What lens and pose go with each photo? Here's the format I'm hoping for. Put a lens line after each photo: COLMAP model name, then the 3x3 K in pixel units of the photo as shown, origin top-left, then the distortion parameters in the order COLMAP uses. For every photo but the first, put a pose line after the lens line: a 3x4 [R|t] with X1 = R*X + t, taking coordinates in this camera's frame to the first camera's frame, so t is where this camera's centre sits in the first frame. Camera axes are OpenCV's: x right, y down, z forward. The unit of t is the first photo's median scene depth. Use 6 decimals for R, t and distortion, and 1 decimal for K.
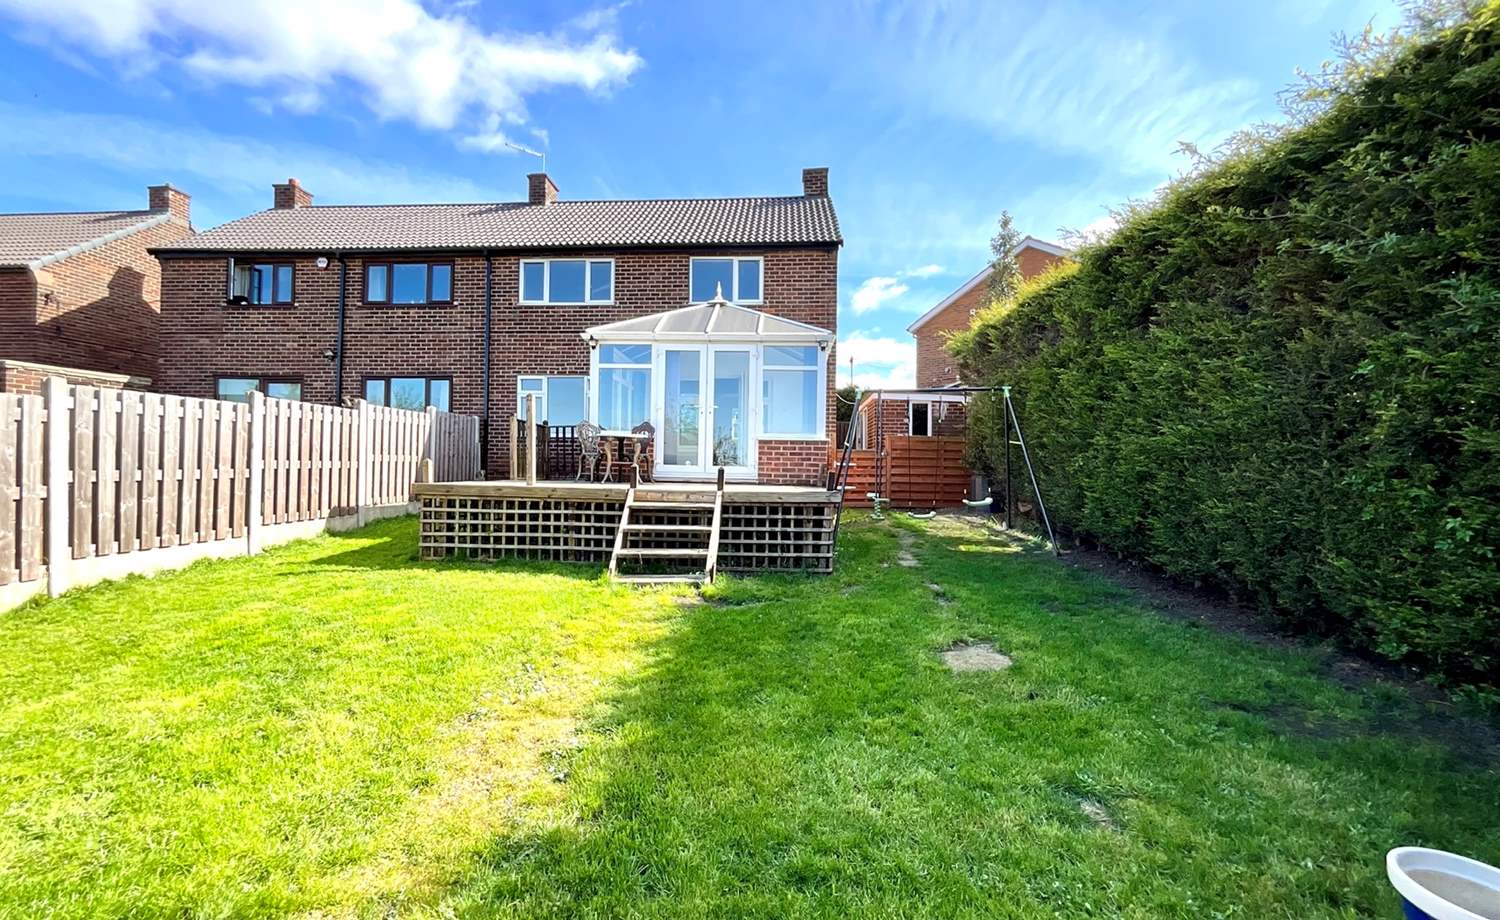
lens RADIAL K [[607.3, 0, 760.9], [0, 607.3, 458.1], [0, 0, 1]] dist [-0.001246, 0.000074]
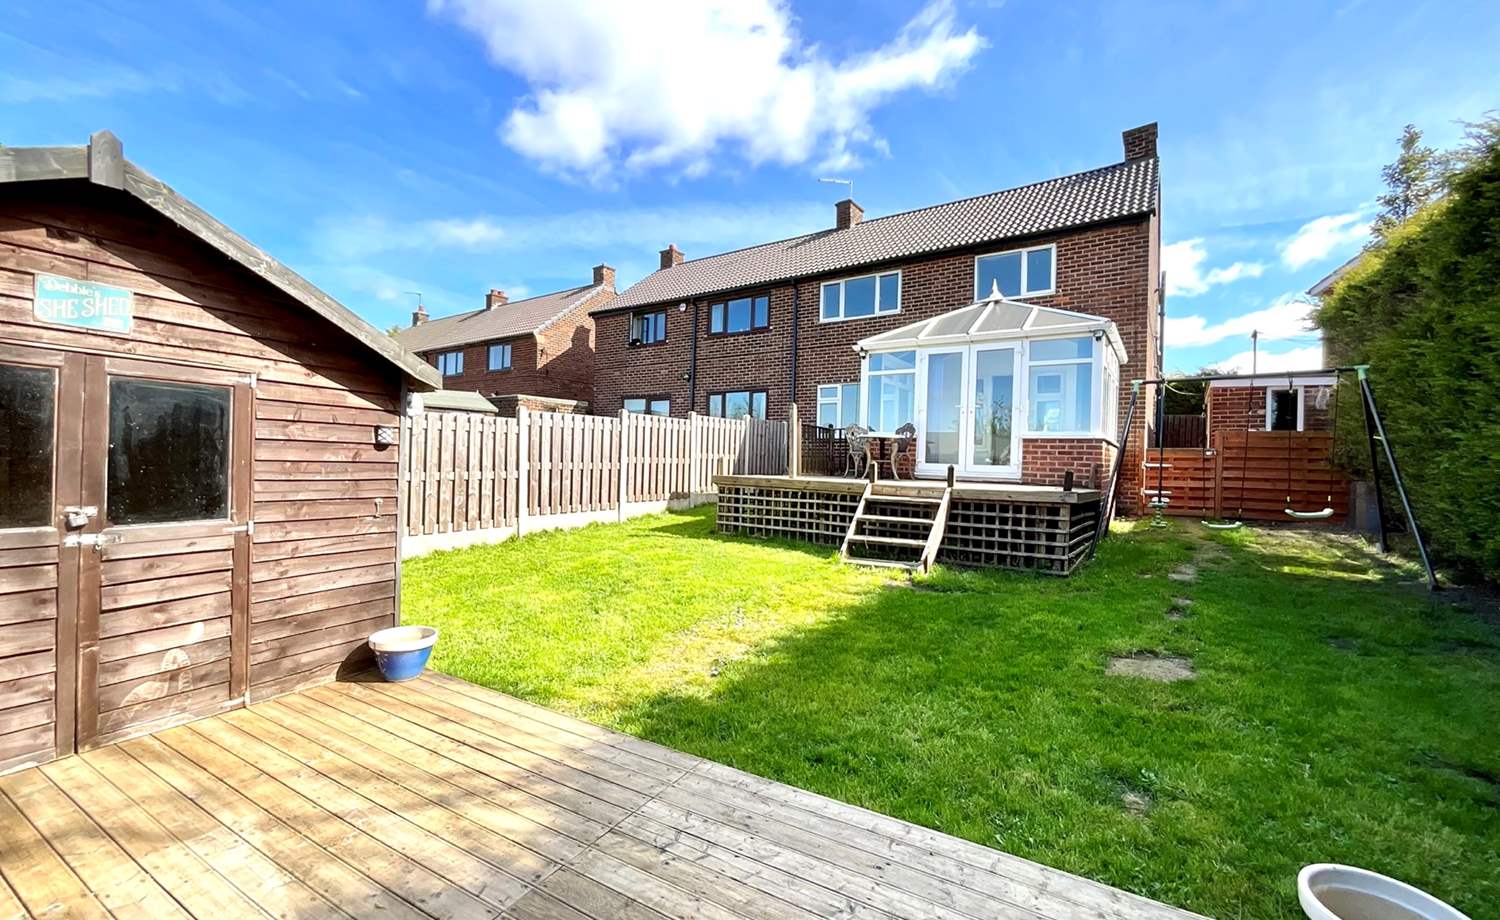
lens RADIAL K [[607.3, 0, 760.9], [0, 607.3, 458.1], [0, 0, 1]] dist [-0.001246, 0.000074]
pose [[0.856697, 0.004572, -0.515799, 0.166972], [-0.004799, 0.999988, 0.000893, 0.002811], [0.515797, 0.001710, 0.856709, -0.062108]]
